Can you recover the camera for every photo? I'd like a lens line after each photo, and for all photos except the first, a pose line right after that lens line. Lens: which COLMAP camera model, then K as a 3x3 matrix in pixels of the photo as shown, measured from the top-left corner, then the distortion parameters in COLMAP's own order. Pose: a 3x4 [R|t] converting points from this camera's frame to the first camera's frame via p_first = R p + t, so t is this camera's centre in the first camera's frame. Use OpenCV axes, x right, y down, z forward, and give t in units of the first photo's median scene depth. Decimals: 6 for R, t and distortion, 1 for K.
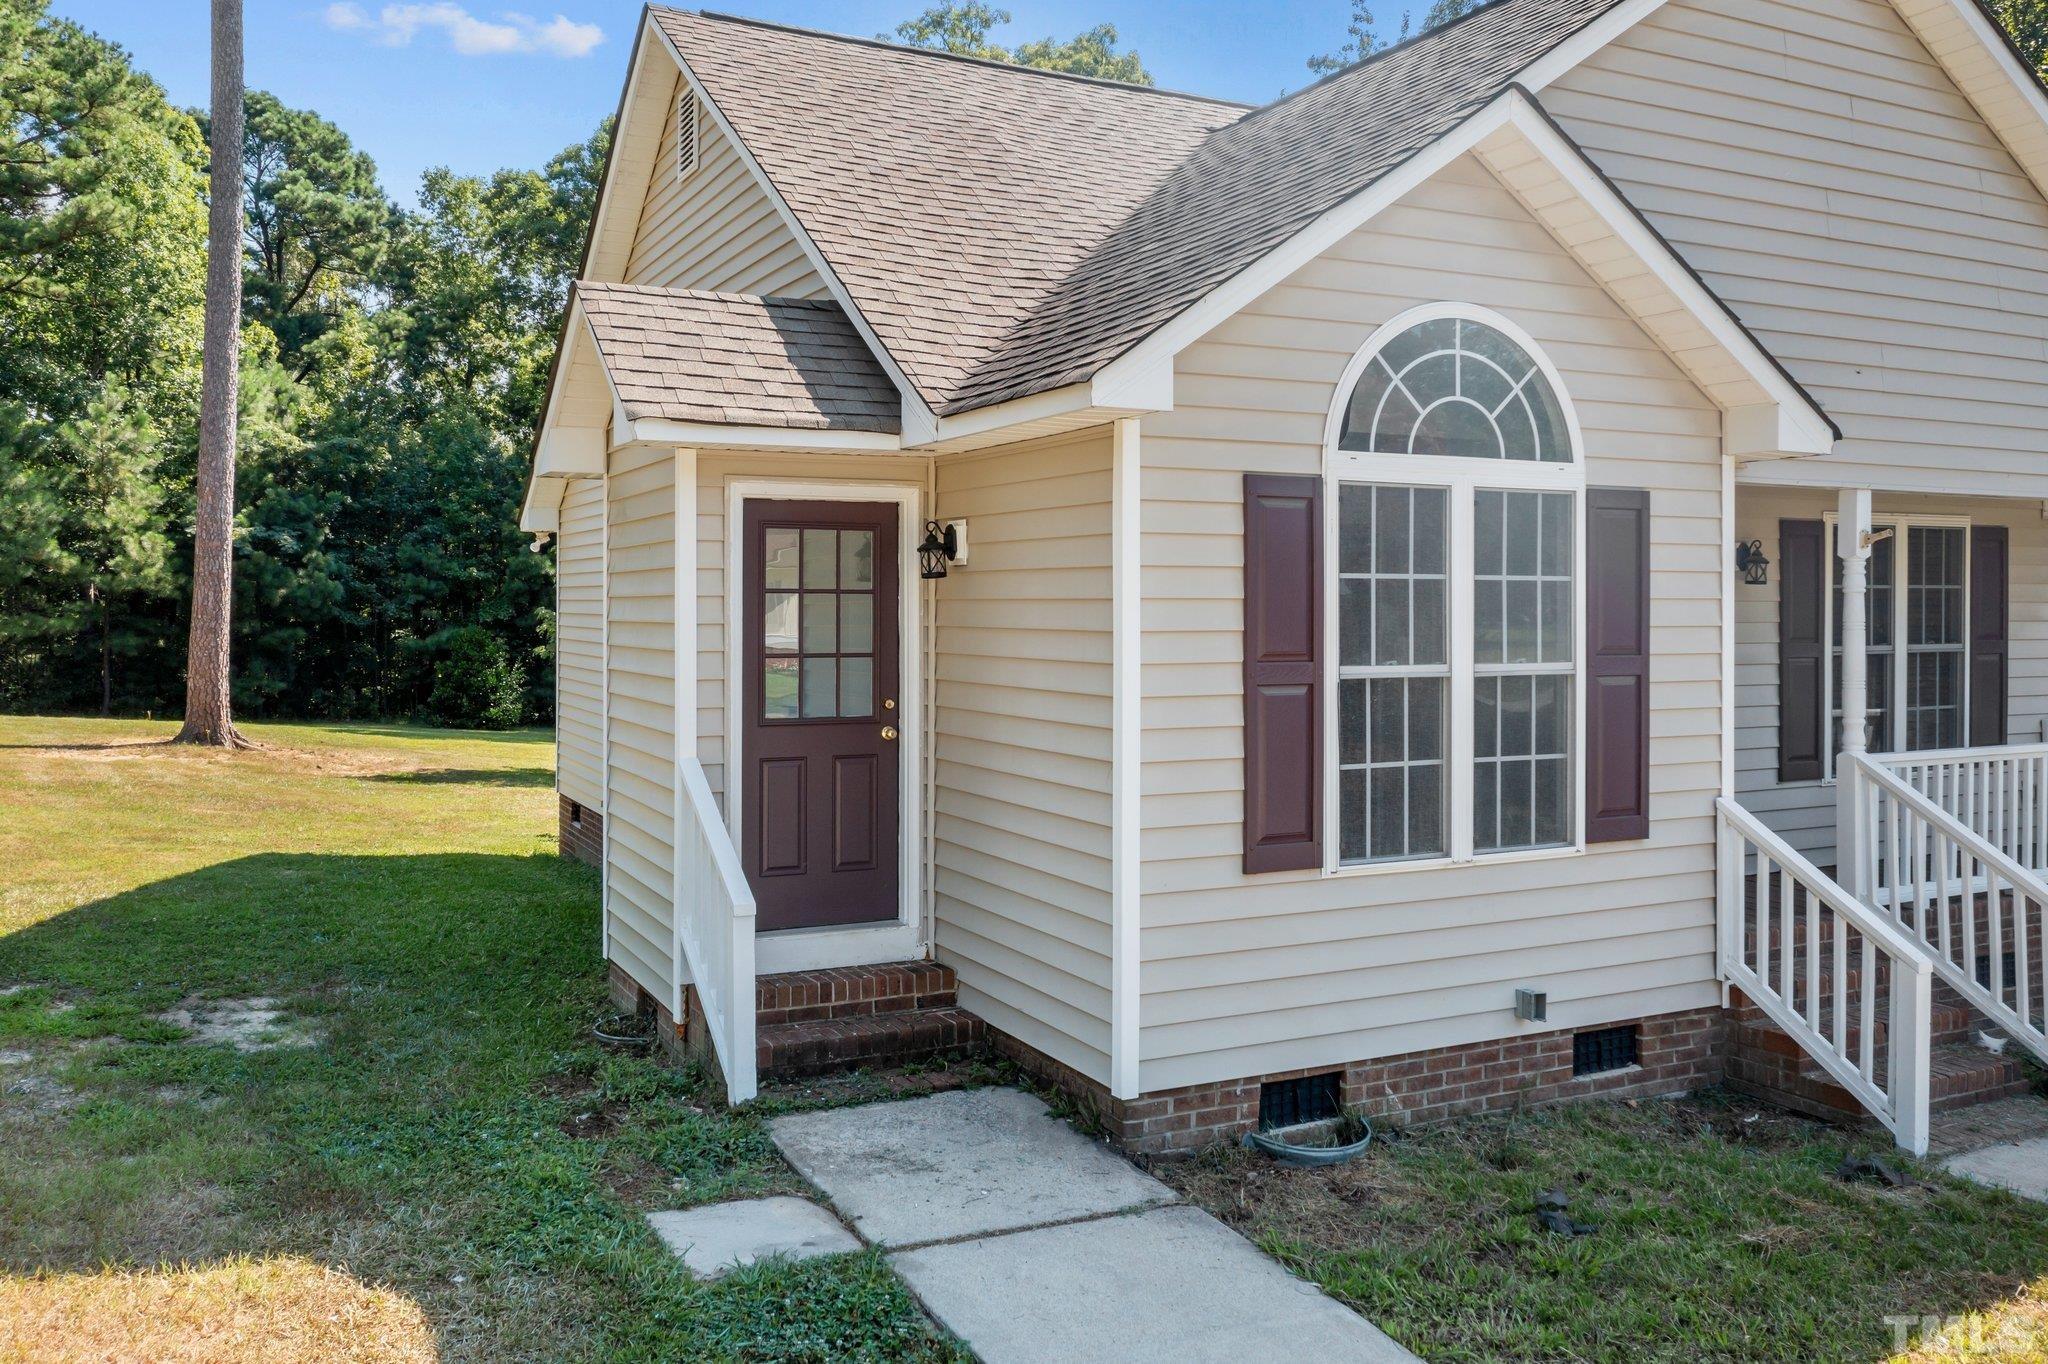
lens RADIAL K [[1625.3, 0, 1038.8], [0, 1625.3, 600.6], [0, 0, 1]] dist [-0.010613, 0.003059]
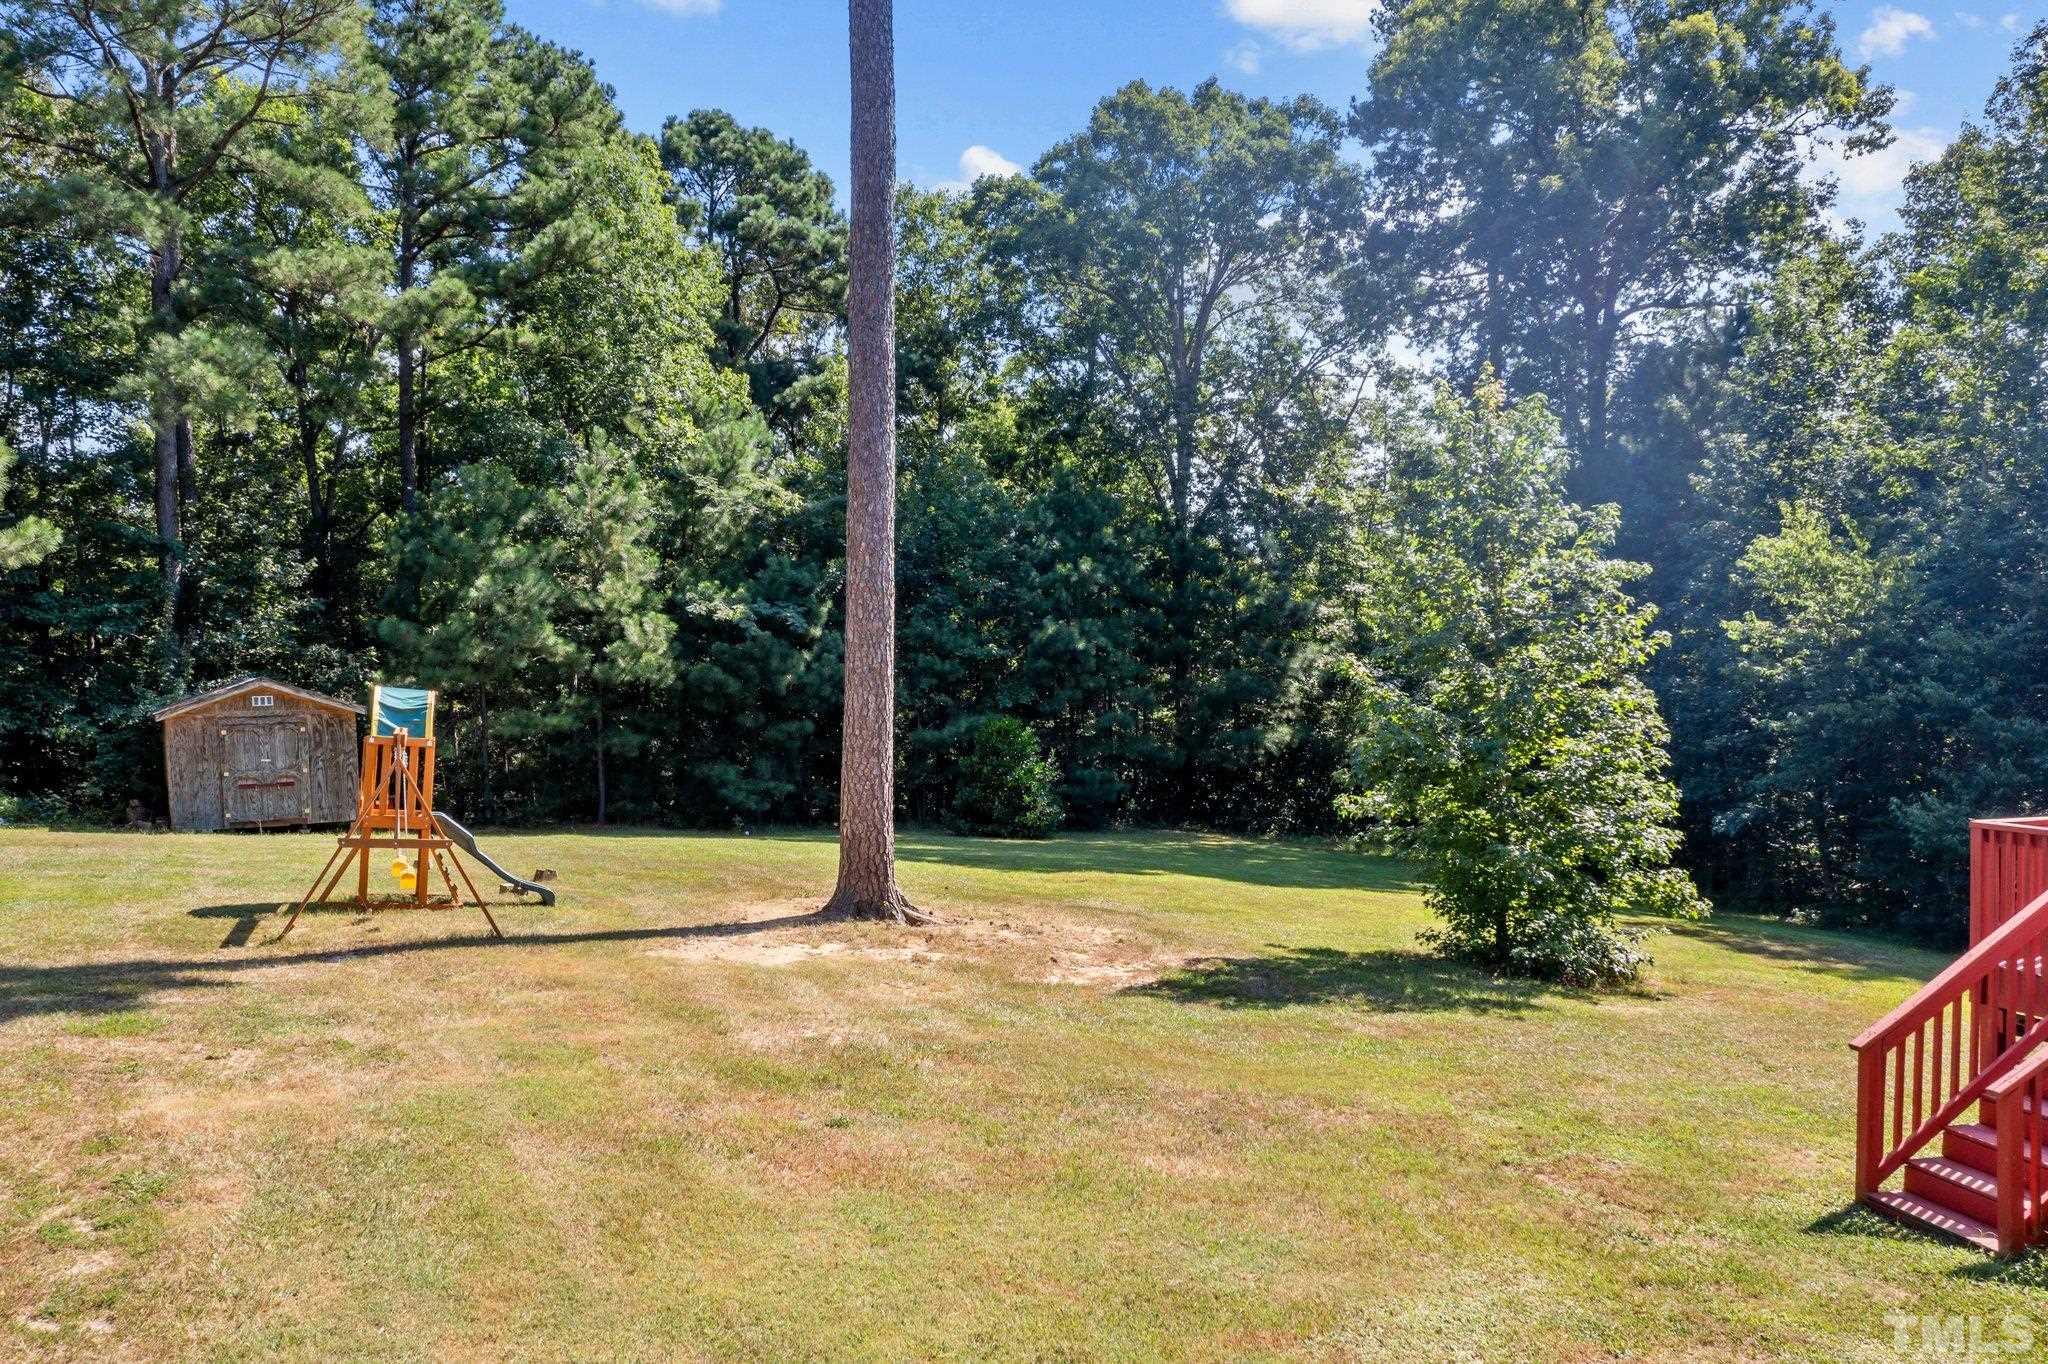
lens RADIAL K [[1625.3, 0, 1020.4], [0, 1625.3, 765.3], [0, 0, 1]] dist [-0.010613, 0.003059]
pose [[0.977393, -0.007217, -0.211306, -0.175989], [0.020590, 0.997916, 0.061156, -0.009883], [0.210424, -0.064124, 0.975505, 0.198204]]
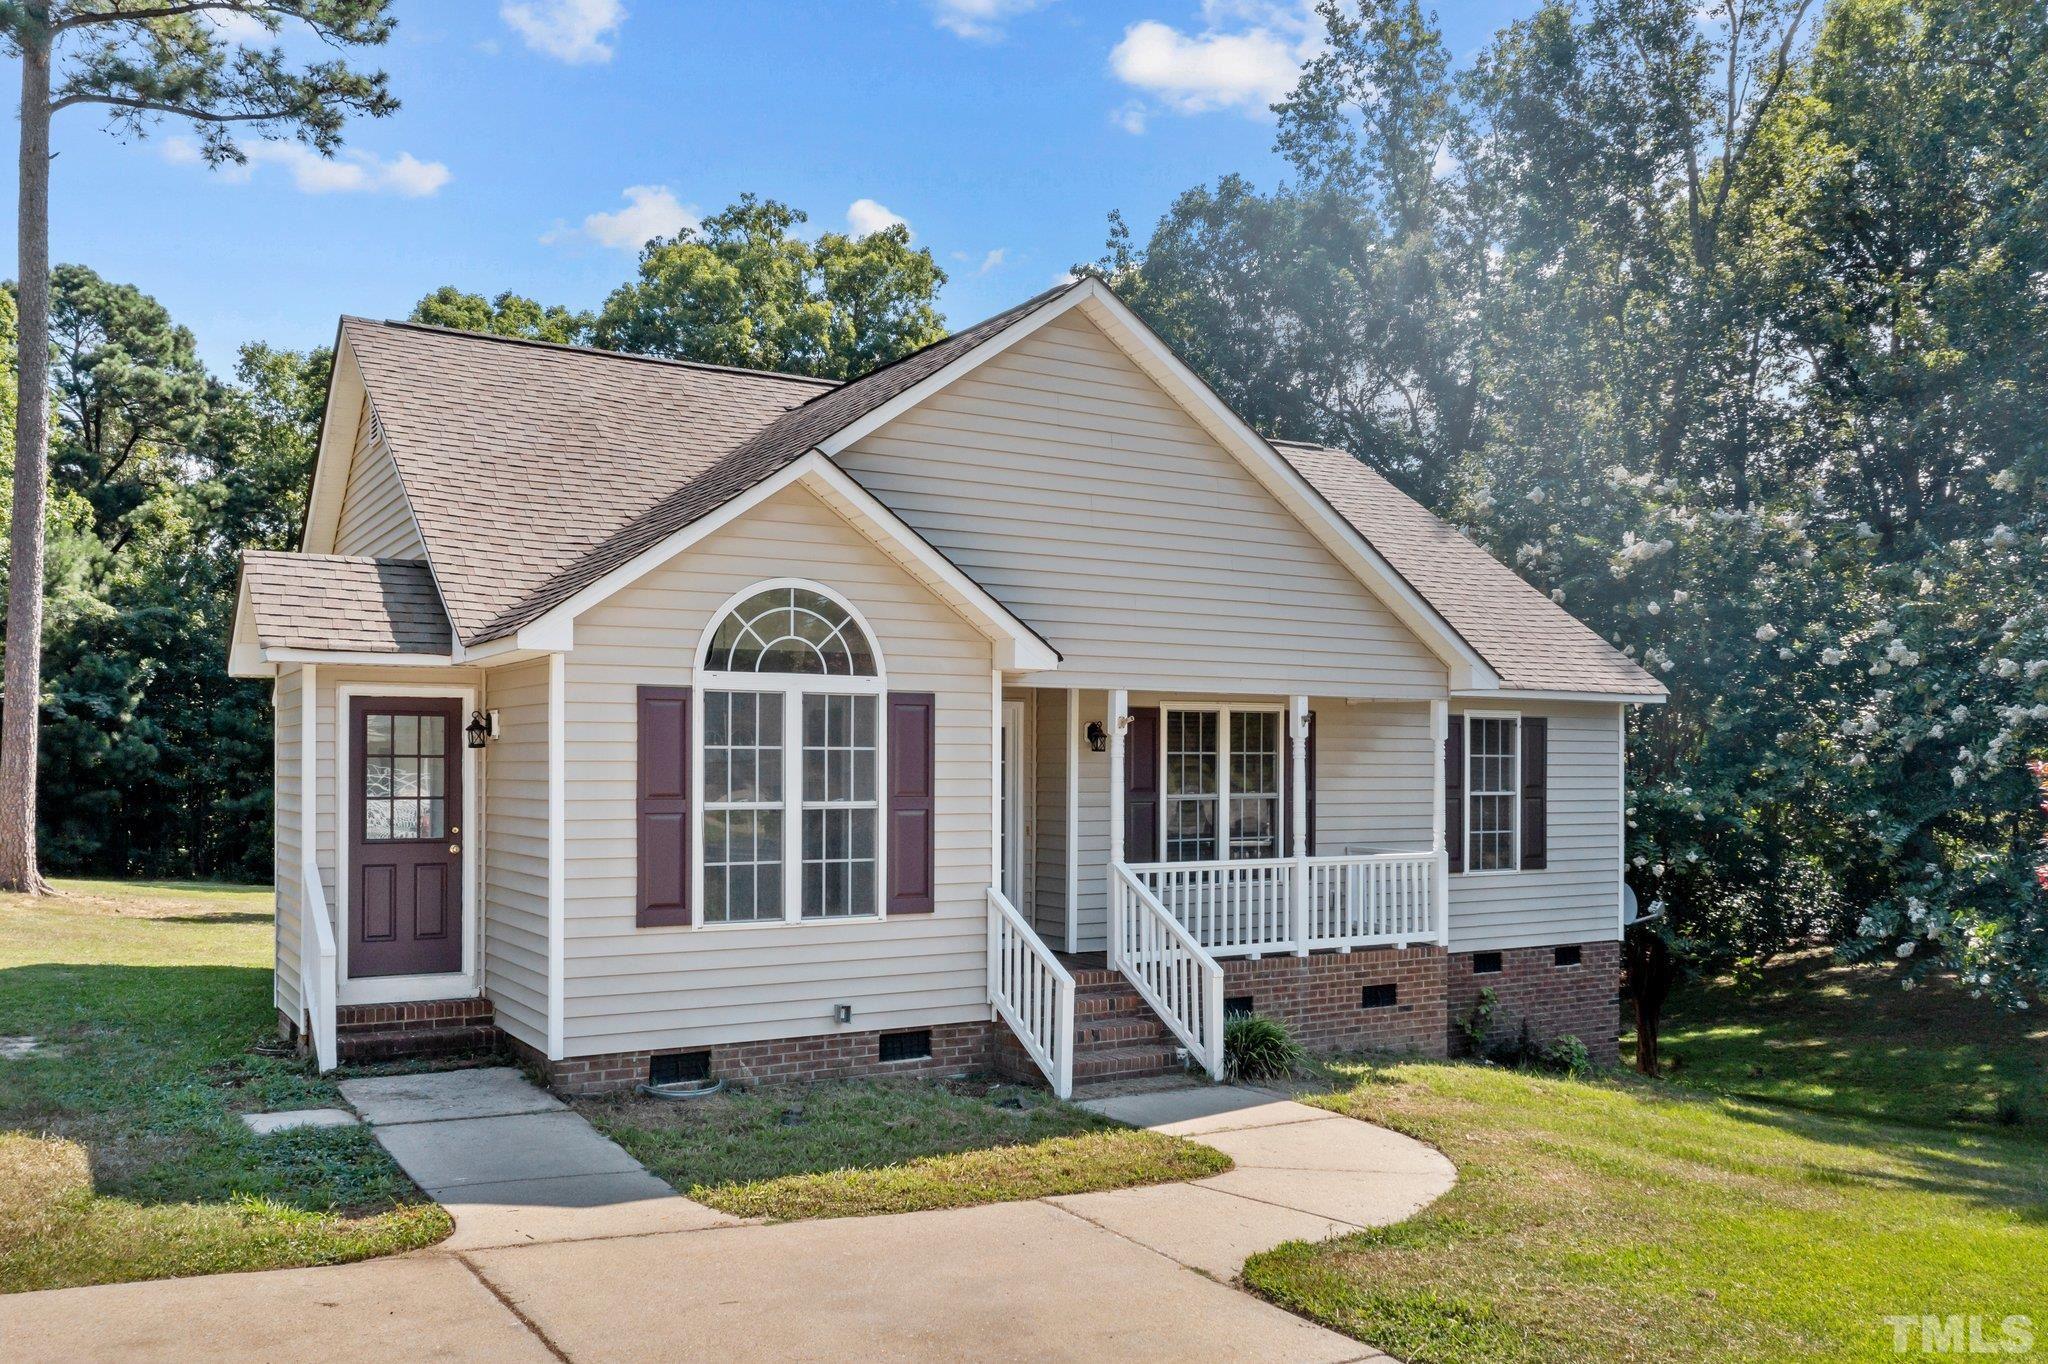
lens RADIAL K [[1625.3, 0, 1028.2], [0, 1625.3, 764.0], [0, 0, 1]] dist [-0.010613, 0.003059]
pose [[0.996942, 0.000645, 0.078136, 0.051892], [-0.000670, 1.000000, 0.000297, 0.000124], [-0.078136, -0.000348, 0.996943, -0.089520]]
